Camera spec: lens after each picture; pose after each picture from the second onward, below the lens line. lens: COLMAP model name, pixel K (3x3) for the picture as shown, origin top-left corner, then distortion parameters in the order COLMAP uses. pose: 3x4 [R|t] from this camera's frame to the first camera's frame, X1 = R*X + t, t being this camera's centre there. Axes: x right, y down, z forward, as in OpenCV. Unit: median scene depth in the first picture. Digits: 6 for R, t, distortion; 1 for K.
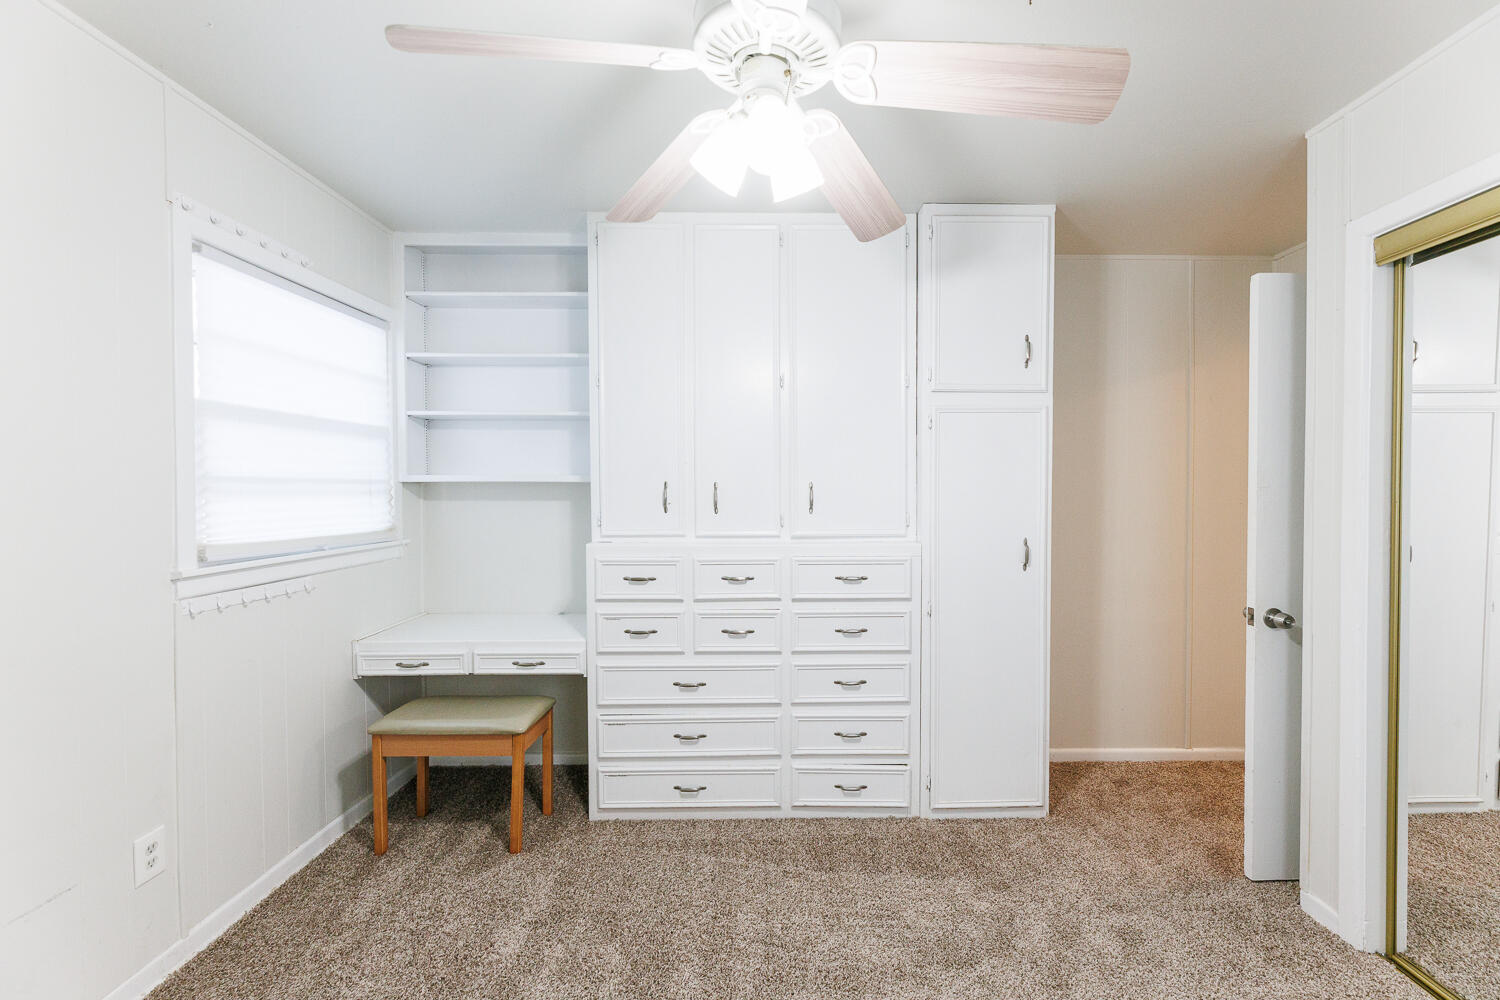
lens RADIAL K [[610.9, 0, 757.8], [0, 610.9, 504.3], [0, 0, 1]] dist [0.000595, 0.000248]
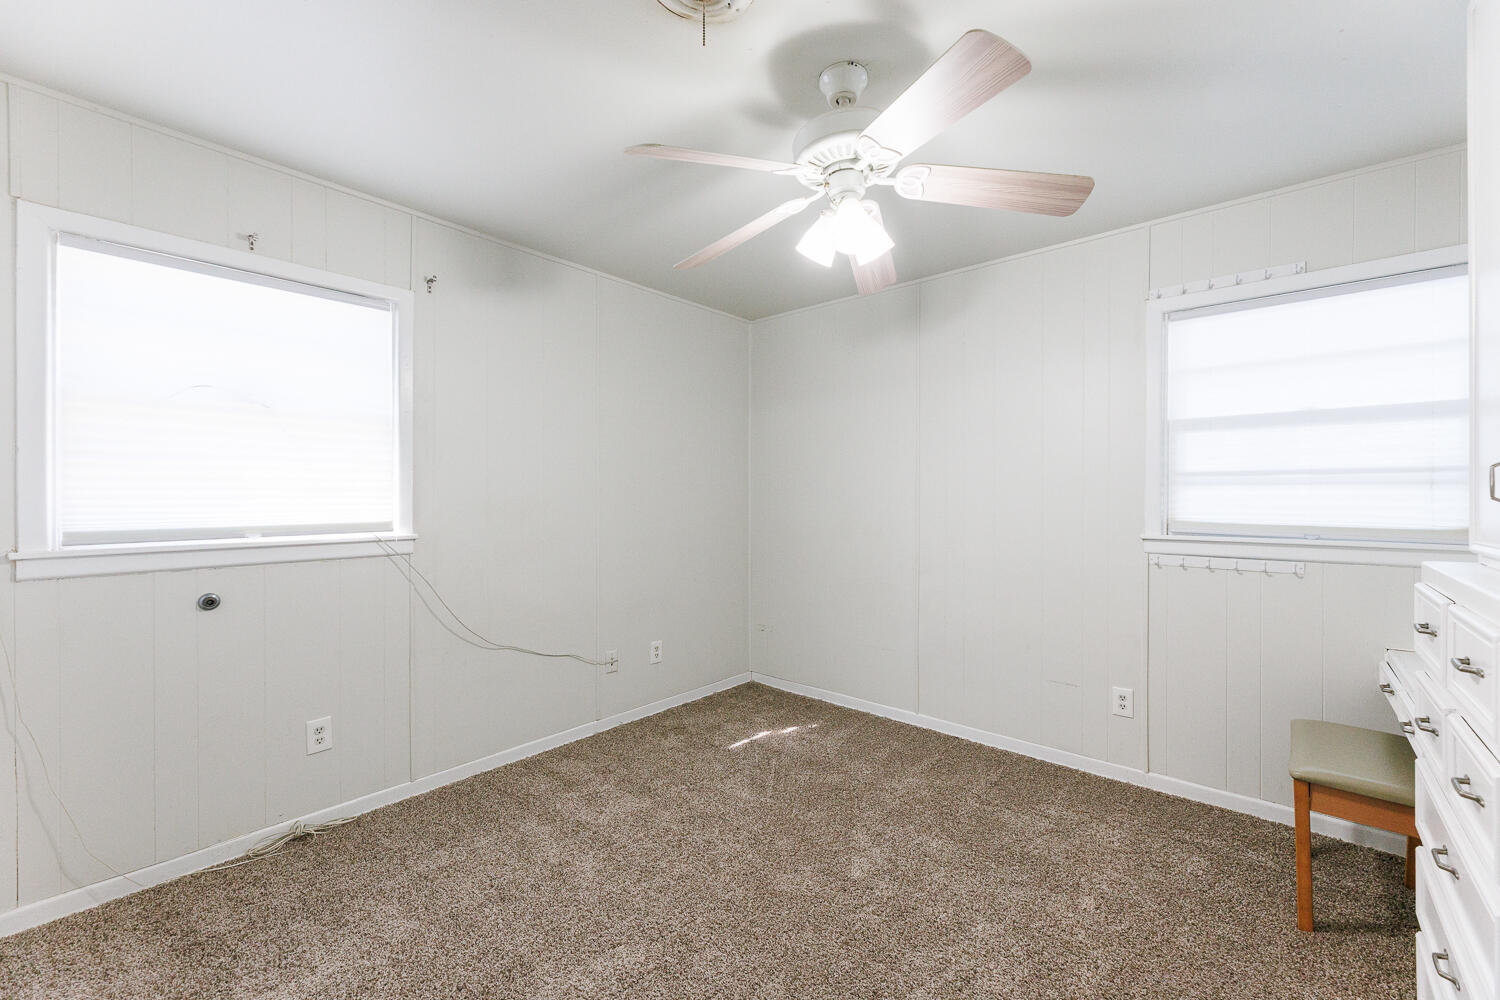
lens RADIAL K [[610.9, 0, 755.2], [0, 610.9, 496.1], [0, 0, 1]] dist [0.000595, 0.000248]
pose [[-0.658209, 0.001455, -0.752834, 0.701688], [-0.019945, 0.999613, 0.019370, 0.001886], [0.752571, 0.027765, -0.657926, 1.020136]]
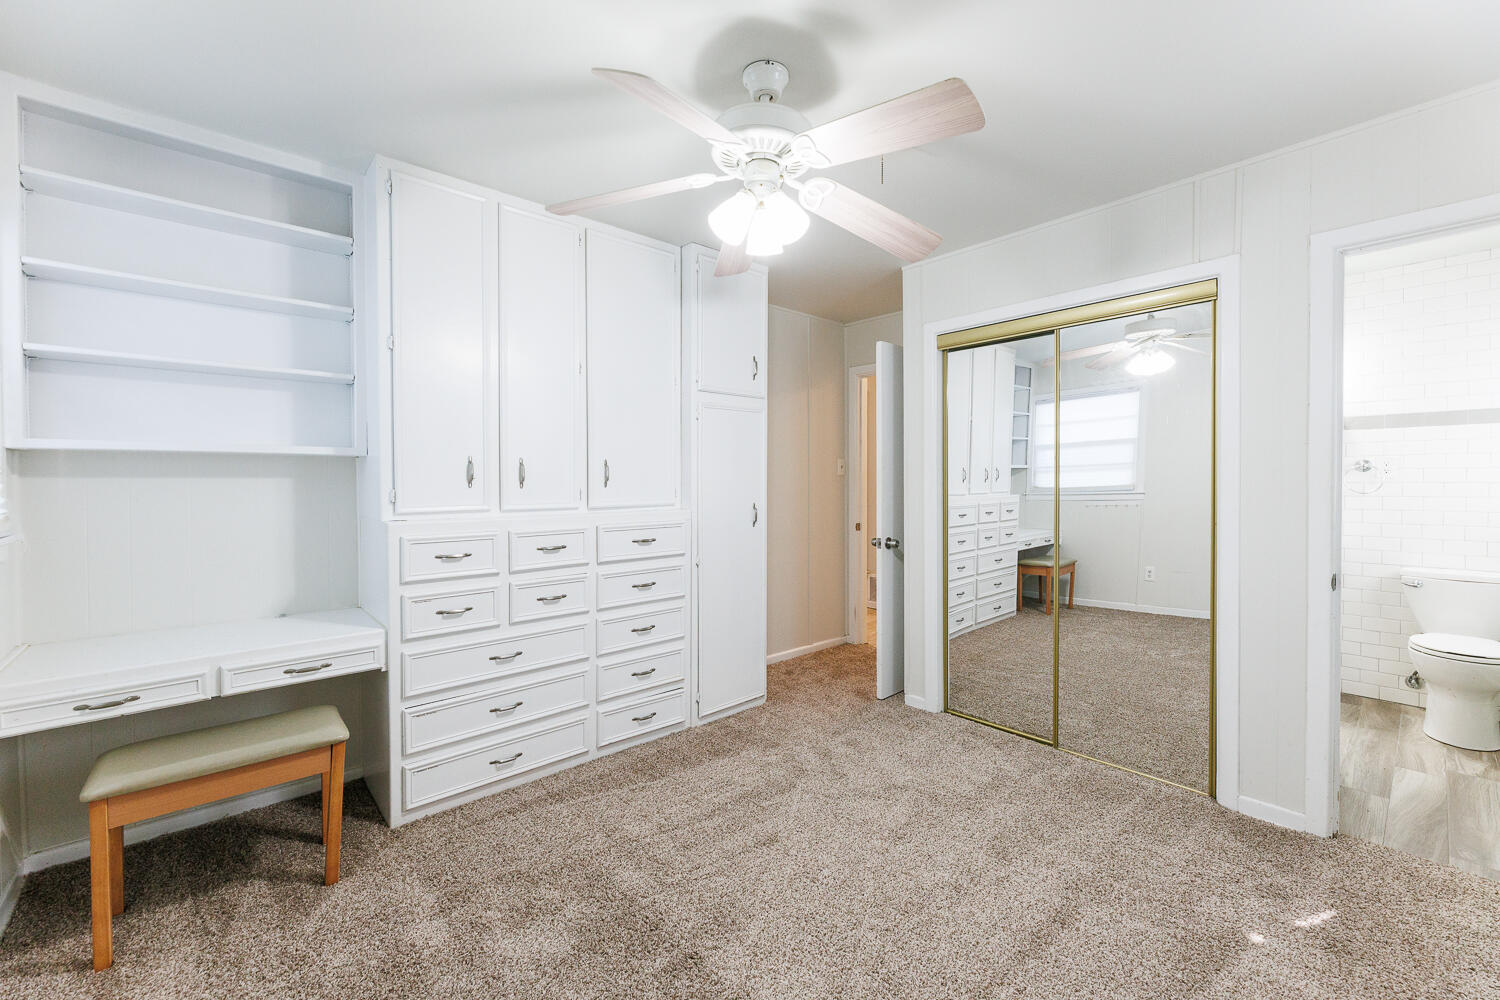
lens RADIAL K [[610.9, 0, 739.8], [0, 610.9, 491.7], [0, 0, 1]] dist [0.000595, 0.000248]
pose [[0.758892, -0.013202, 0.651083, -0.477591], [0.015757, 0.999874, 0.001909, 0.025773], [-0.651026, 0.008810, 0.759004, -0.026832]]
